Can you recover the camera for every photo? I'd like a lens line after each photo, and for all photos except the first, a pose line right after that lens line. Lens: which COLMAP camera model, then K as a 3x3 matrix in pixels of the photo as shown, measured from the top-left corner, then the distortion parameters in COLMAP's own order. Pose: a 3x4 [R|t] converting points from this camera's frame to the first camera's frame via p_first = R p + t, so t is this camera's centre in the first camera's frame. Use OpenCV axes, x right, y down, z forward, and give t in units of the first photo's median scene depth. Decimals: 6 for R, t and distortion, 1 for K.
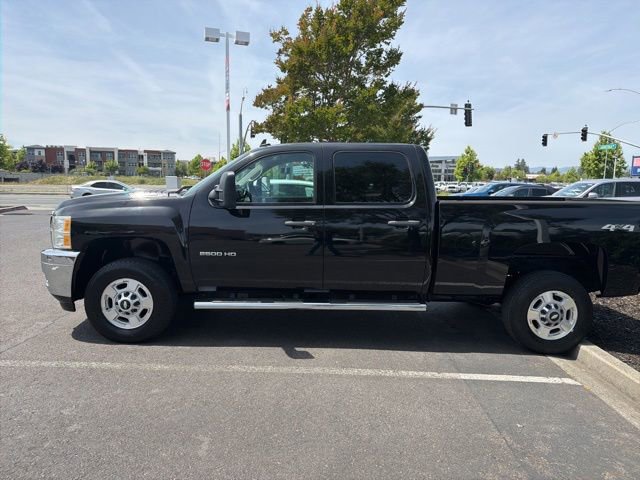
lens RADIAL K [[448.2, 0, 324.0], [0, 448.2, 234.5], [0, 0, 1]] dist [0.047270, -0.060703]
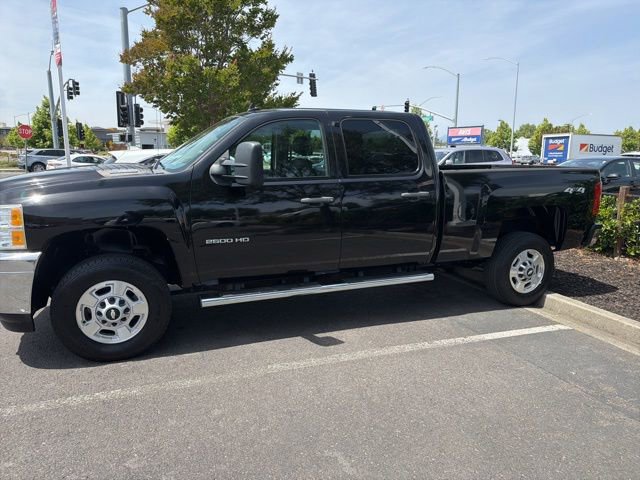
lens RADIAL K [[448.2, 0, 324.5], [0, 448.2, 239.0], [0, 0, 1]] dist [0.047270, -0.060703]
pose [[0.932916, -0.077409, 0.351675, -0.352823], [0.050440, 0.995084, 0.085228, -0.021368], [-0.356543, -0.061772, 0.932235, 0.141550]]
